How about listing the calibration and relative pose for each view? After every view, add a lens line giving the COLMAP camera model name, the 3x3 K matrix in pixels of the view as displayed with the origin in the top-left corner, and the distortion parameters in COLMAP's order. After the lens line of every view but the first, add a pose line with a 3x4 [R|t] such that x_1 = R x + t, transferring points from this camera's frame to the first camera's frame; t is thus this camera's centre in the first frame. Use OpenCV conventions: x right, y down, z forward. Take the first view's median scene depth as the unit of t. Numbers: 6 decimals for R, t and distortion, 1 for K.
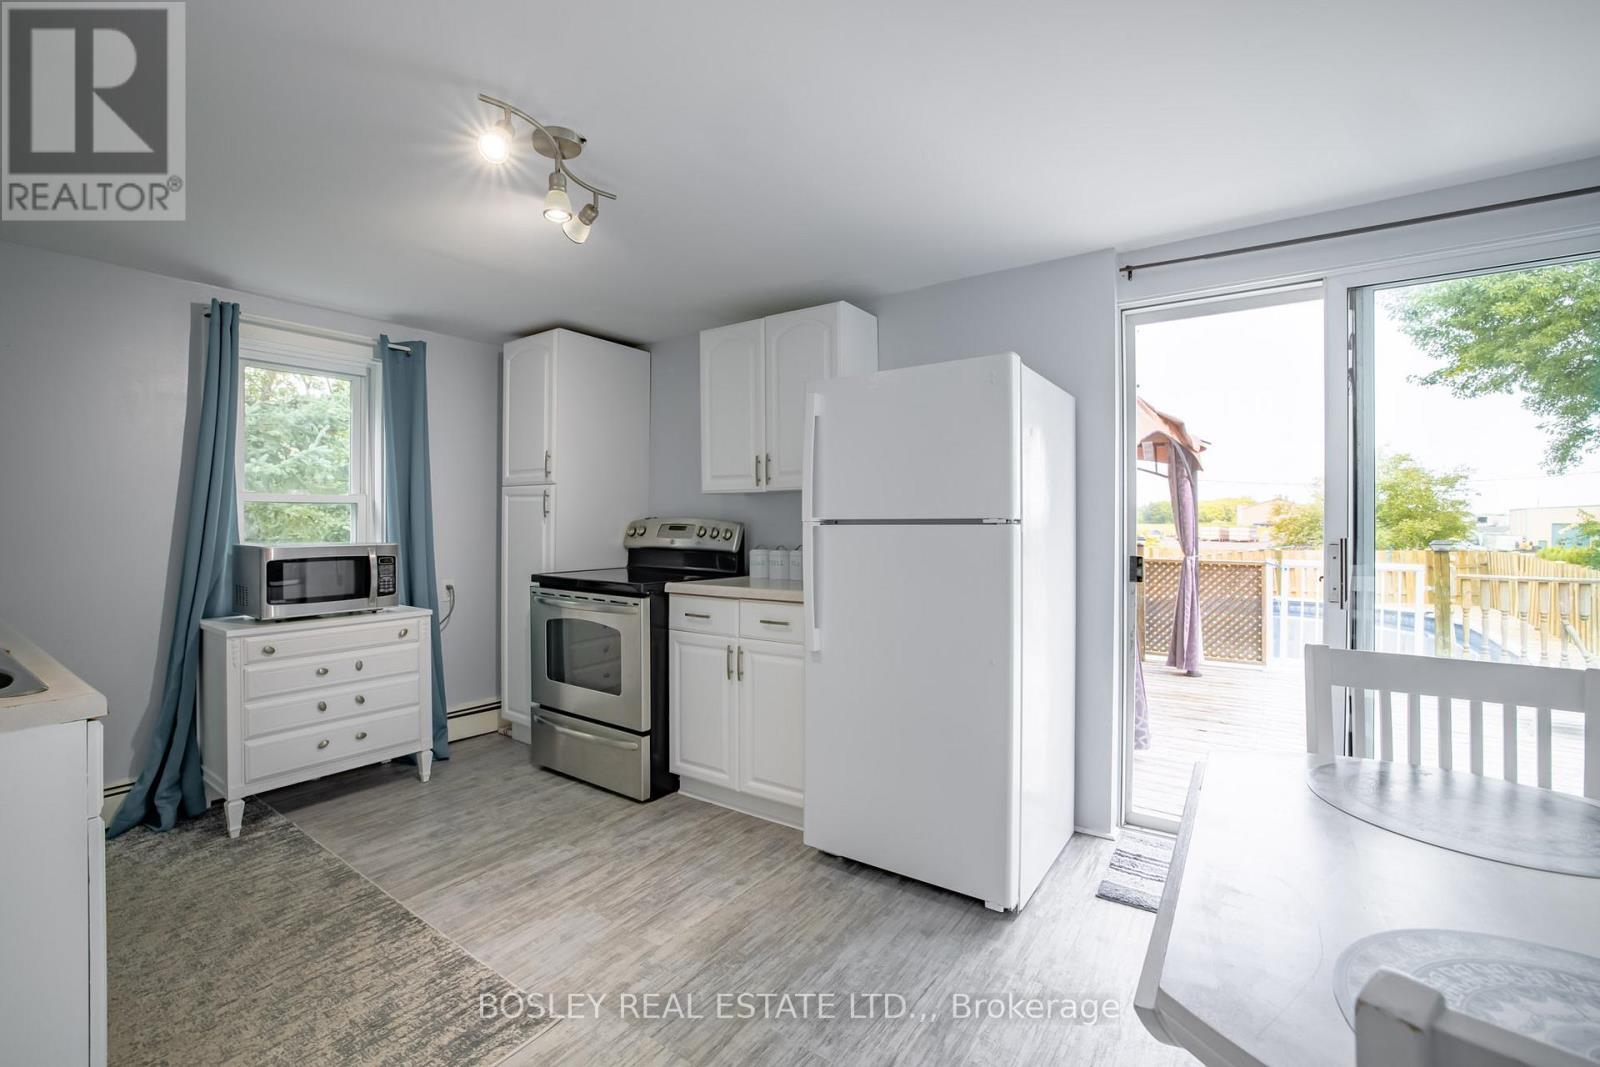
lens RADIAL K [[691.4, 0, 795.7], [0, 691.4, 521.6], [0, 0, 1]] dist [-0.054469, 0.021001]
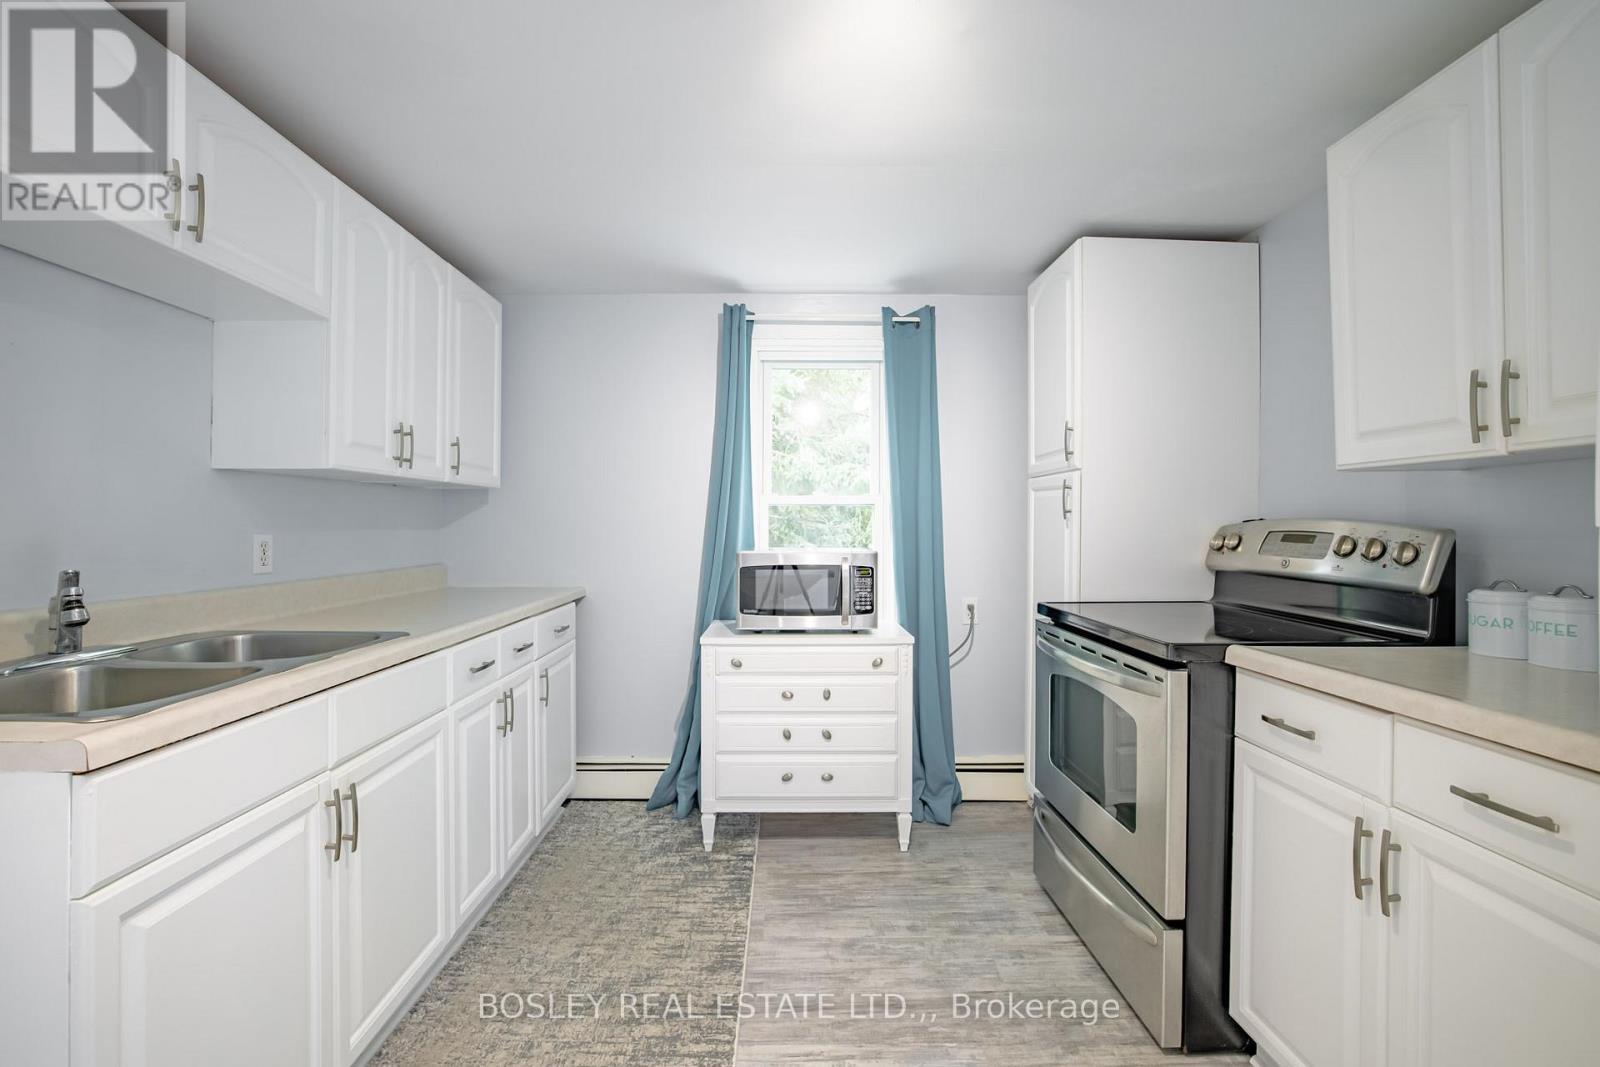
lens RADIAL K [[691.4, 0, 795.7], [0, 691.4, 521.6], [0, 0, 1]] dist [-0.054469, 0.021001]
pose [[0.590596, -0.001496, -0.806966, 0.030057], [-0.003296, 0.999985, -0.004266, -0.000311], [0.806961, 0.005179, 0.590583, 0.454966]]
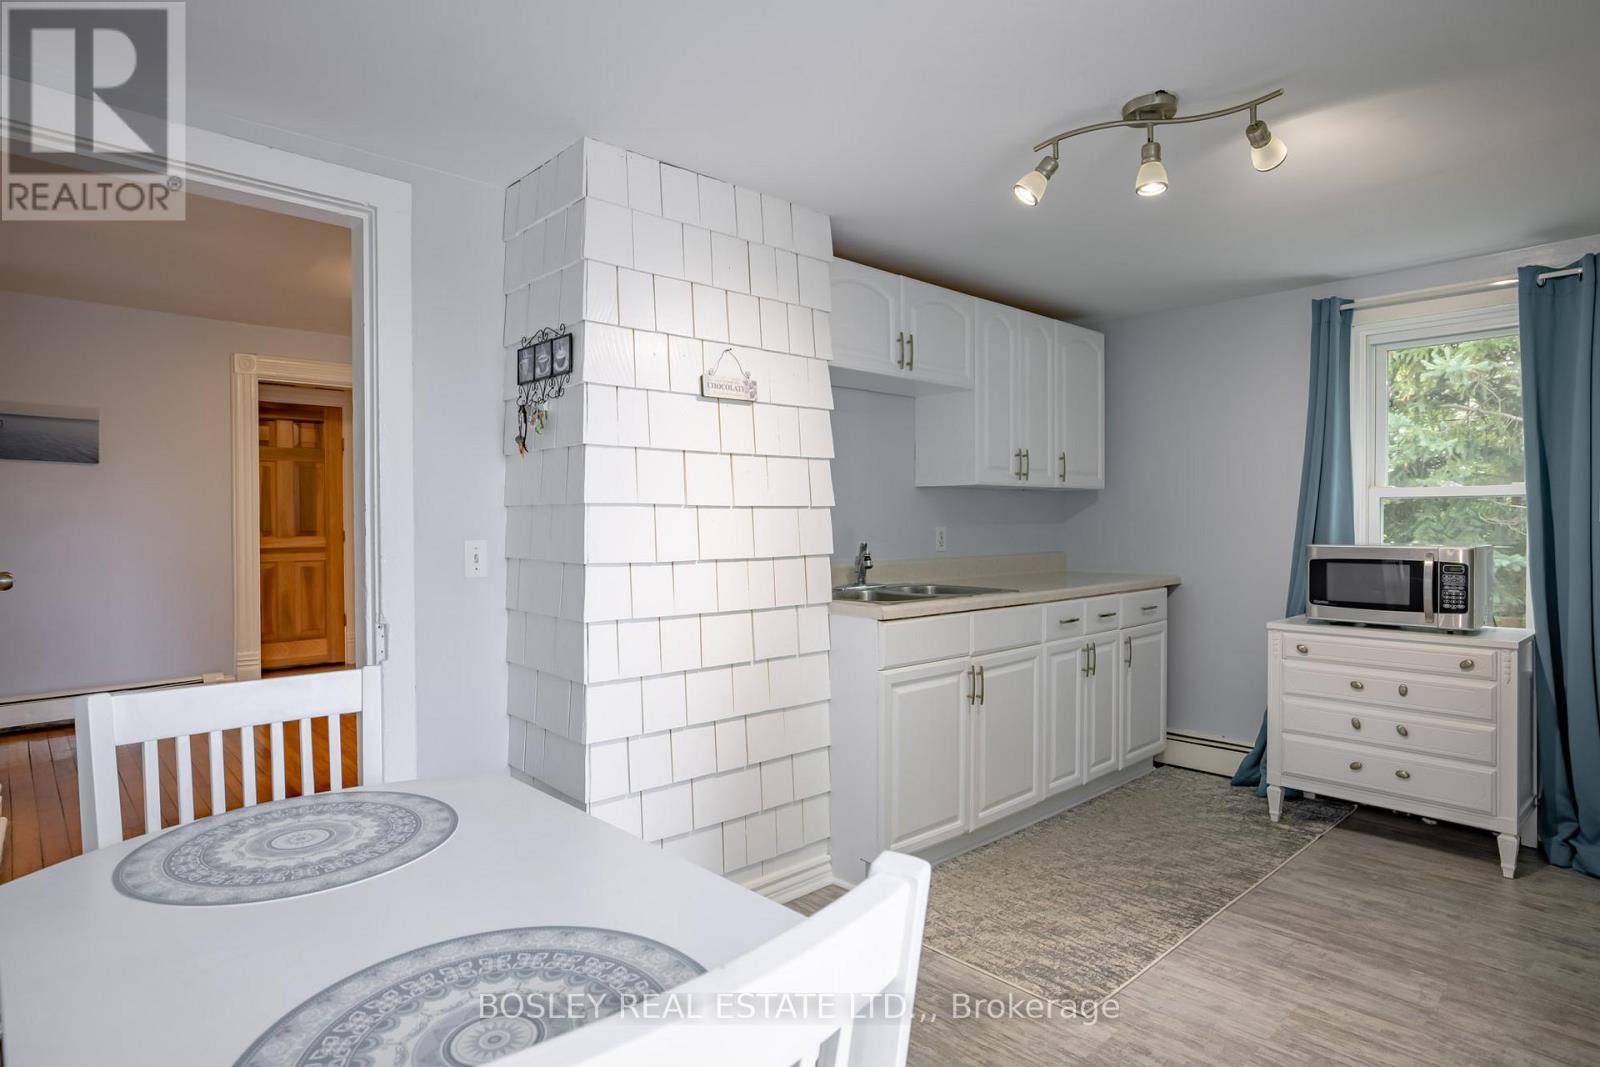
lens RADIAL K [[883.7, 0, 800.0], [0, 883.7, 533.5], [0, 0, 1]] dist [-0.003966, 0.023501]
pose [[-0.194919, 0.018082, -0.980653, 0.577475], [0.000521, 0.999832, 0.018332, -0.003075], [0.980819, 0.003062, -0.194896, 0.476734]]
